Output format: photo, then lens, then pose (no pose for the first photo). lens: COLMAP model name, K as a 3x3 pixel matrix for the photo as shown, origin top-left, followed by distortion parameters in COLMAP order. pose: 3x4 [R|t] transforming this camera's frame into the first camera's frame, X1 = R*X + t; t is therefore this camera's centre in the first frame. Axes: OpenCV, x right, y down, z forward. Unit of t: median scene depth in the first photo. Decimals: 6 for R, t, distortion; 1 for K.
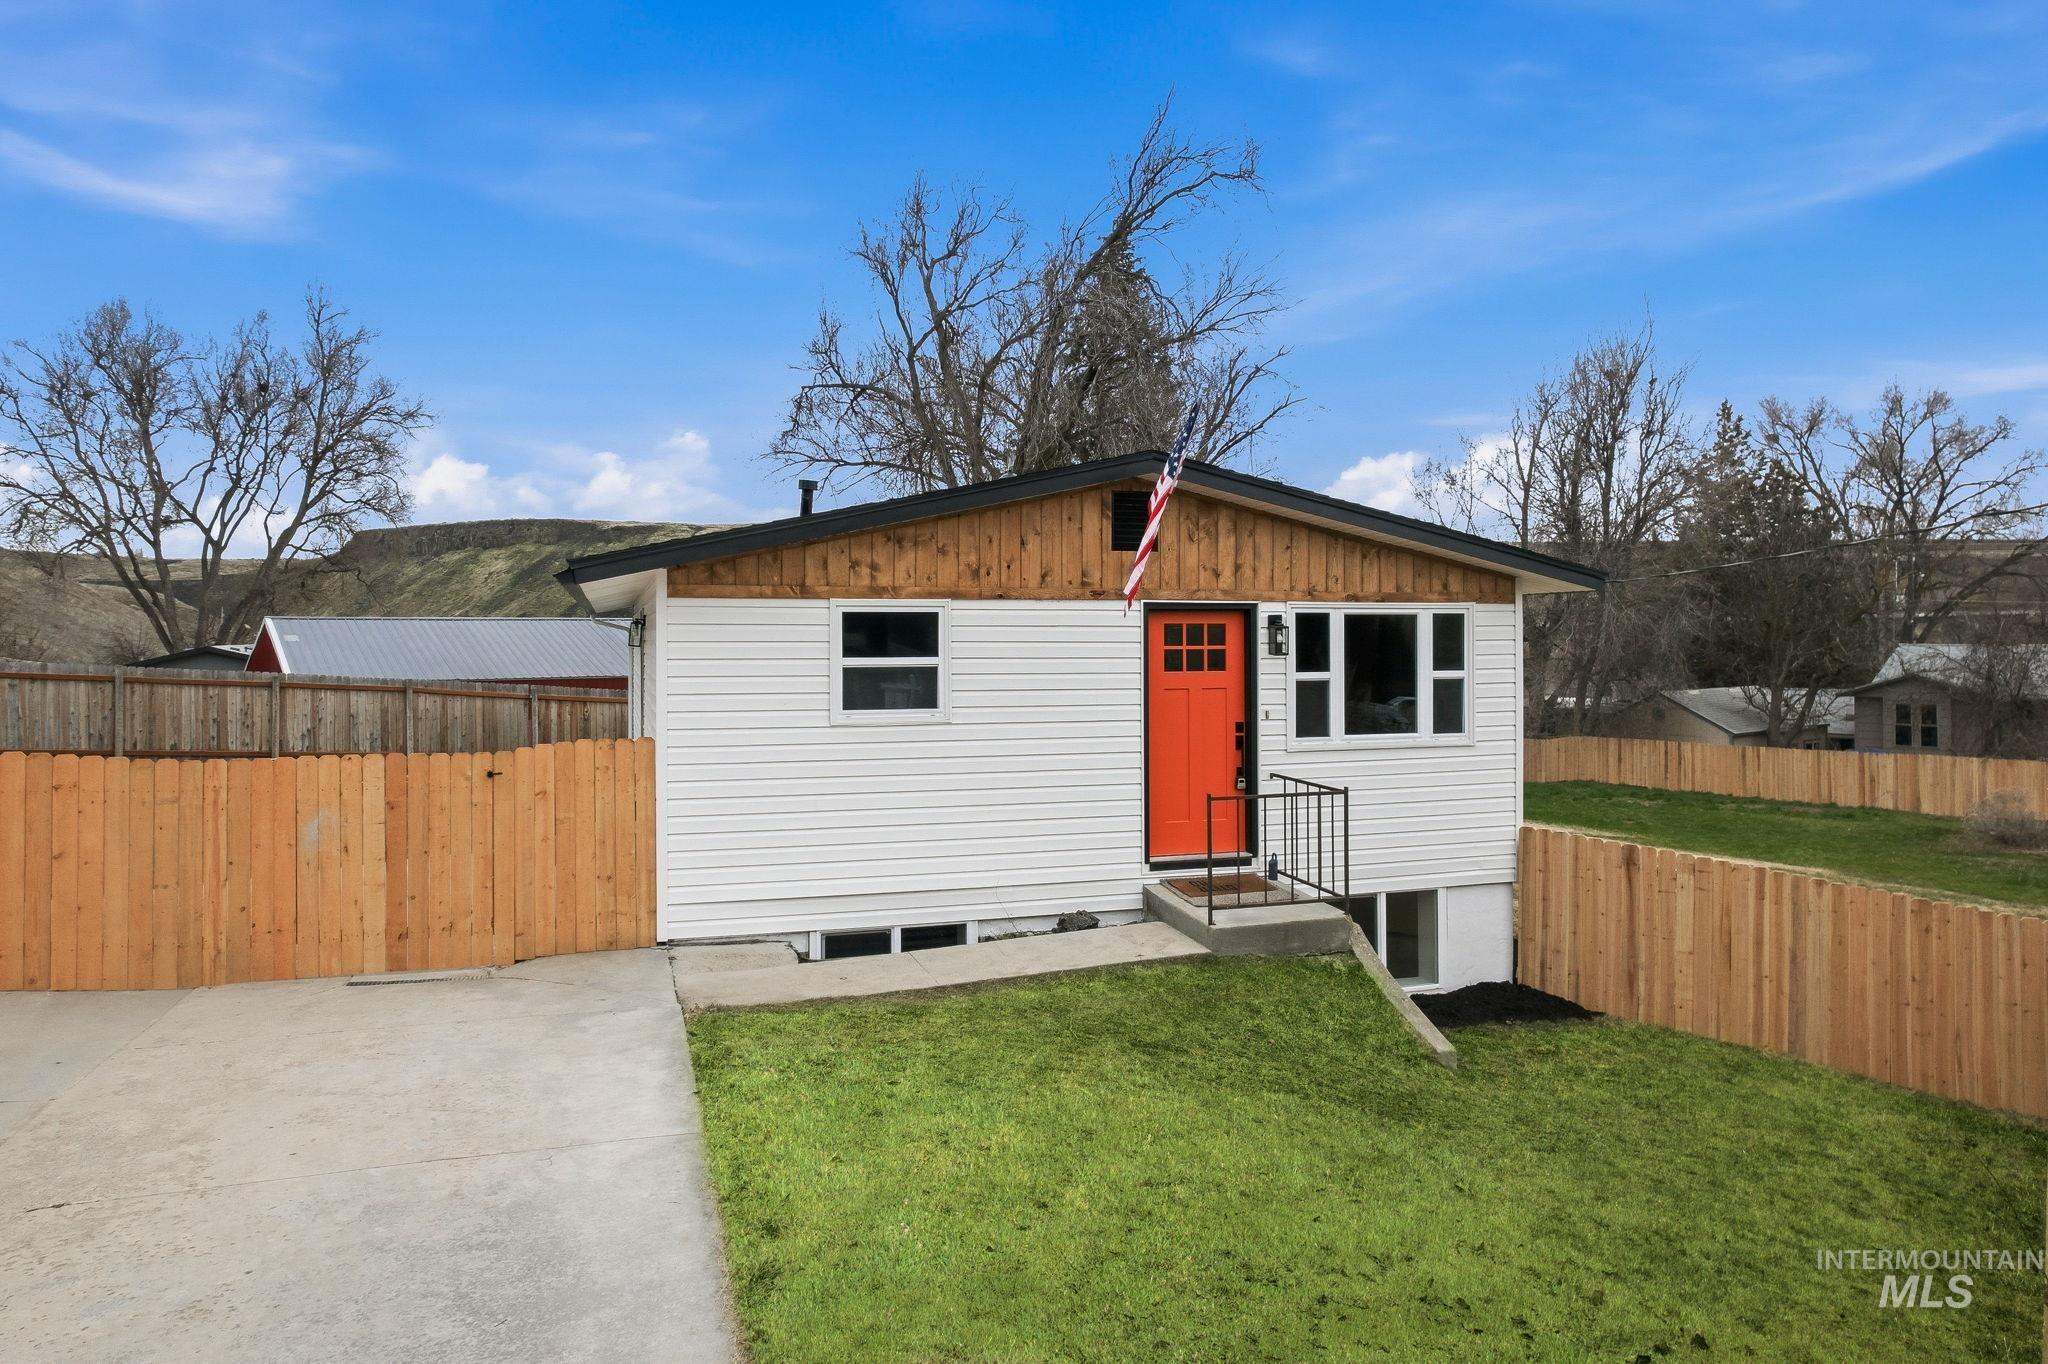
lens RADIAL K [[1370.7, 0, 1044.0], [0, 1370.7, 621.0], [0, 0, 1]] dist [-0.049819, 0.047390]
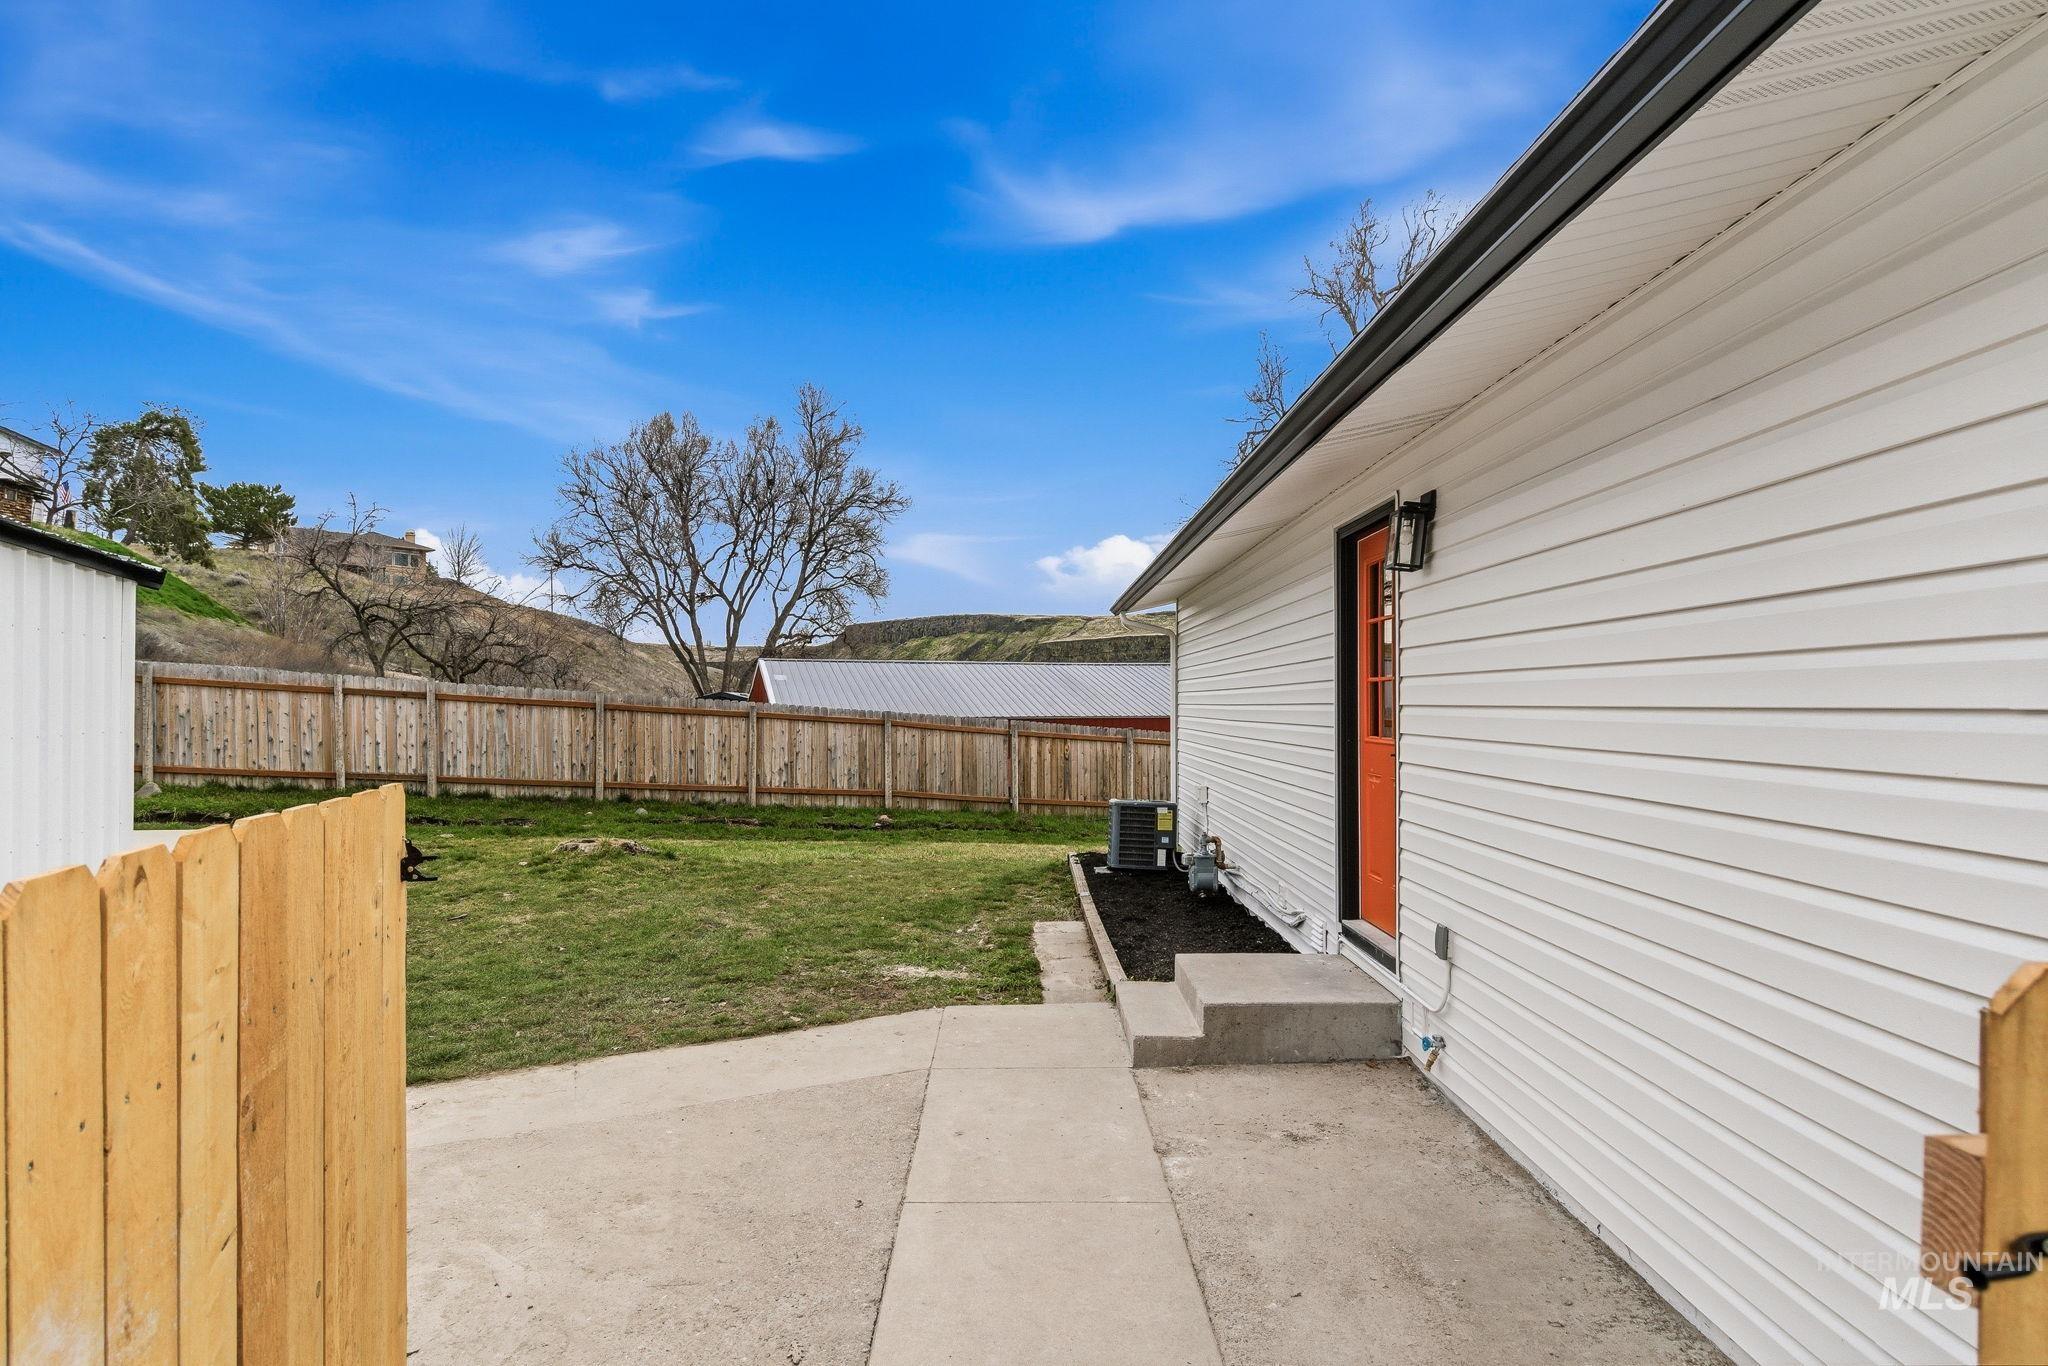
lens RADIAL K [[1065.6, 0, 1025.5], [0, 1065.6, 691.2], [0, 0, 1]] dist [0.016205, -0.008410]
pose [[0.954211, -0.002703, -0.299123, -0.173784], [0.002371, 0.999996, -0.001472, 0.032625], [0.299126, 0.000695, 0.954213, 0.364437]]
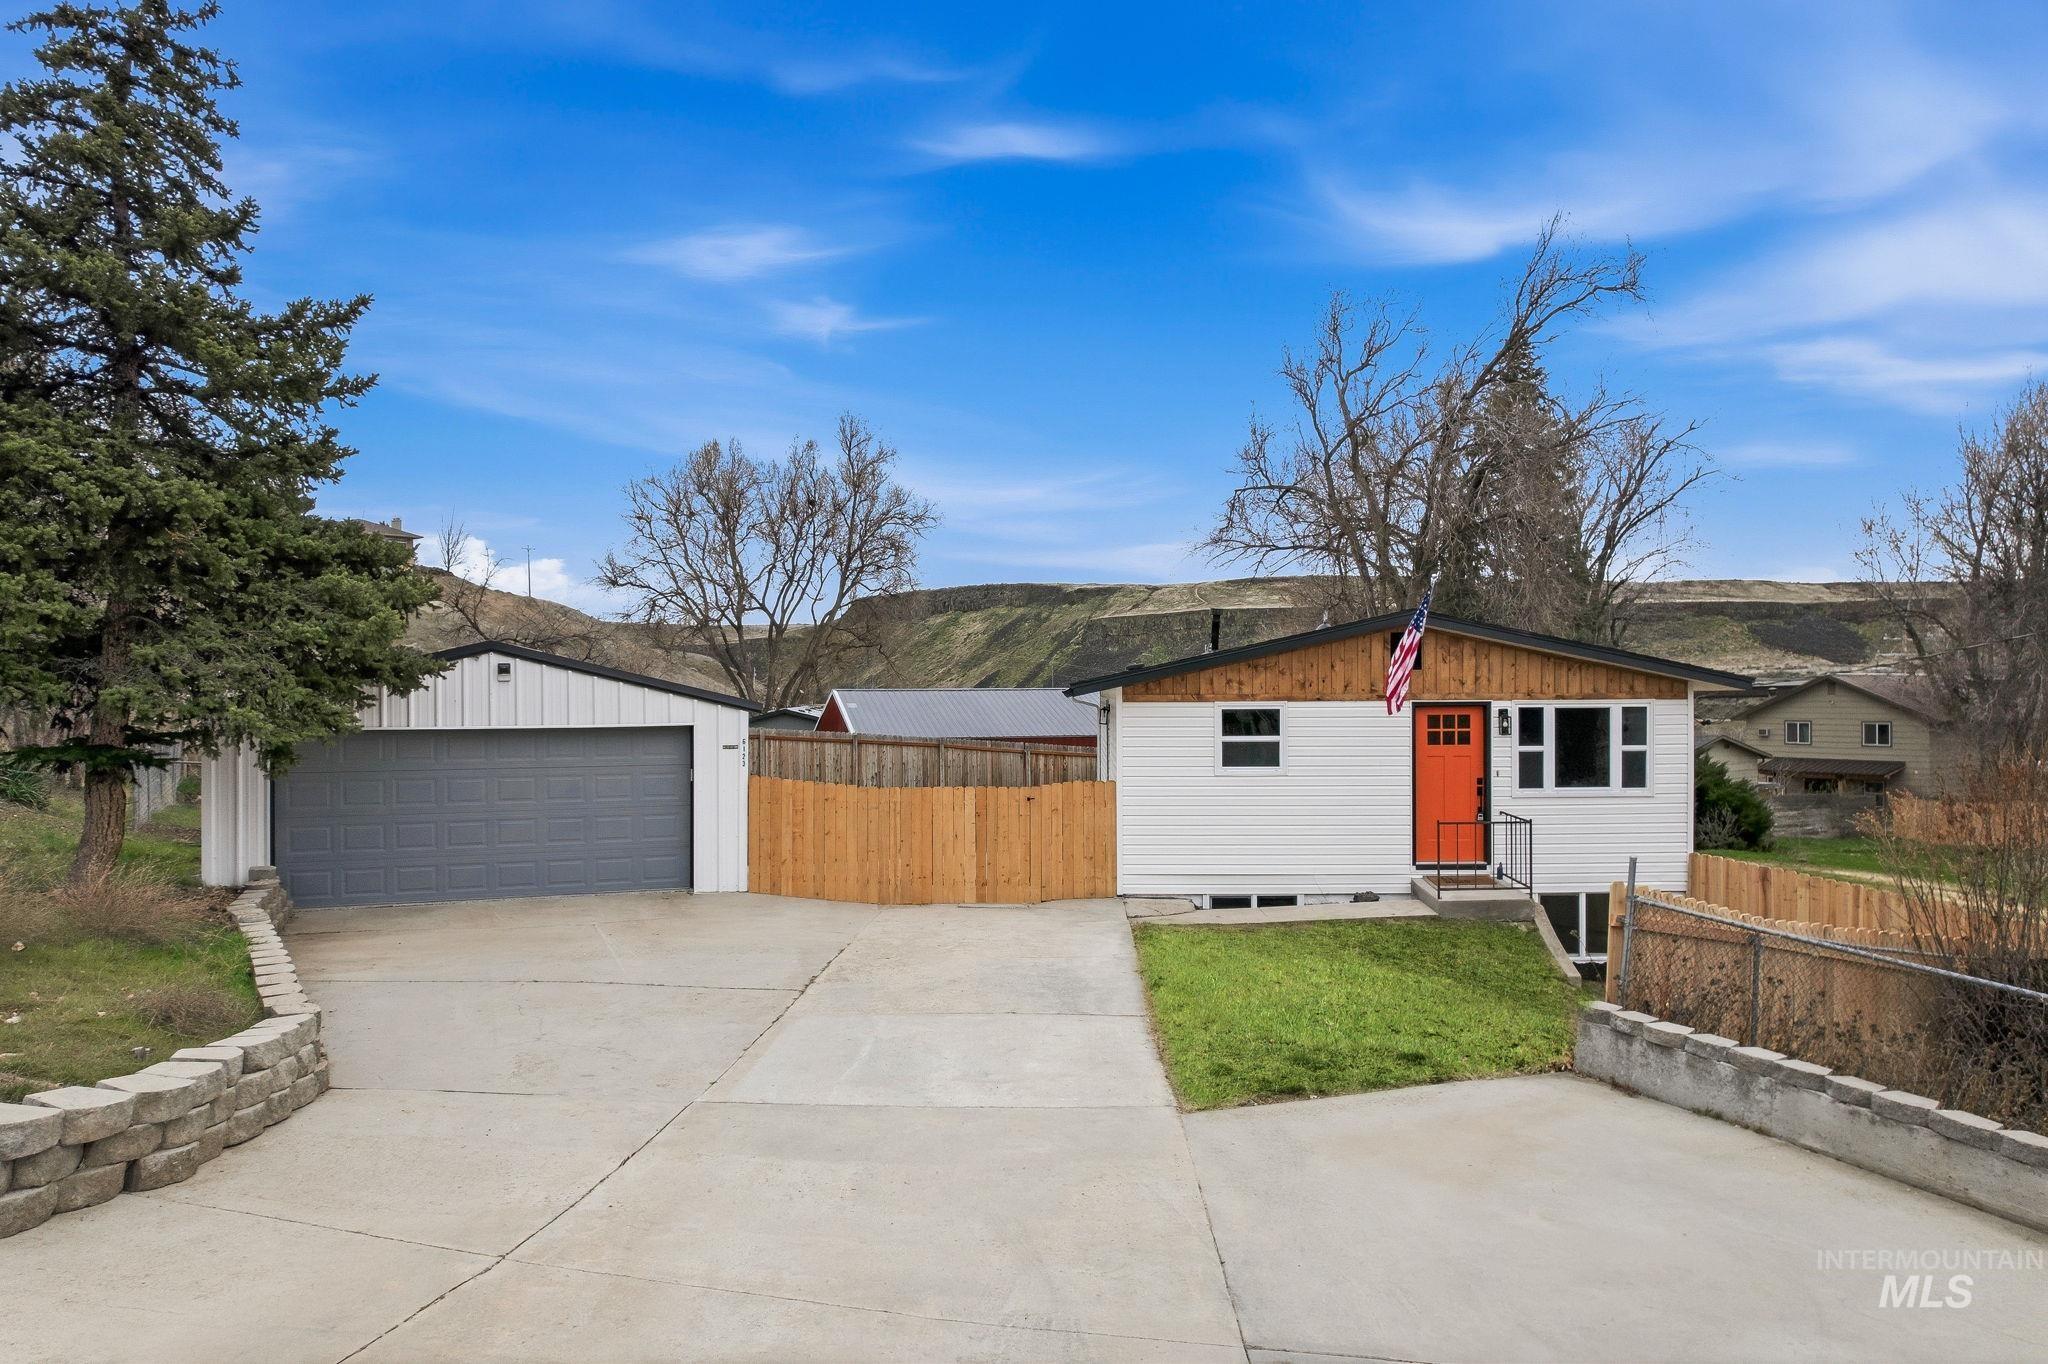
lens RADIAL K [[1370.7, 0, 1043.1], [0, 1370.7, 692.3], [0, 0, 1]] dist [-0.049819, 0.047390]
pose [[0.945912, -0.001983, -0.324417, 0.081823], [0.006099, 0.999913, 0.011671, -0.020252], [0.324366, -0.013019, 0.945842, -0.287198]]
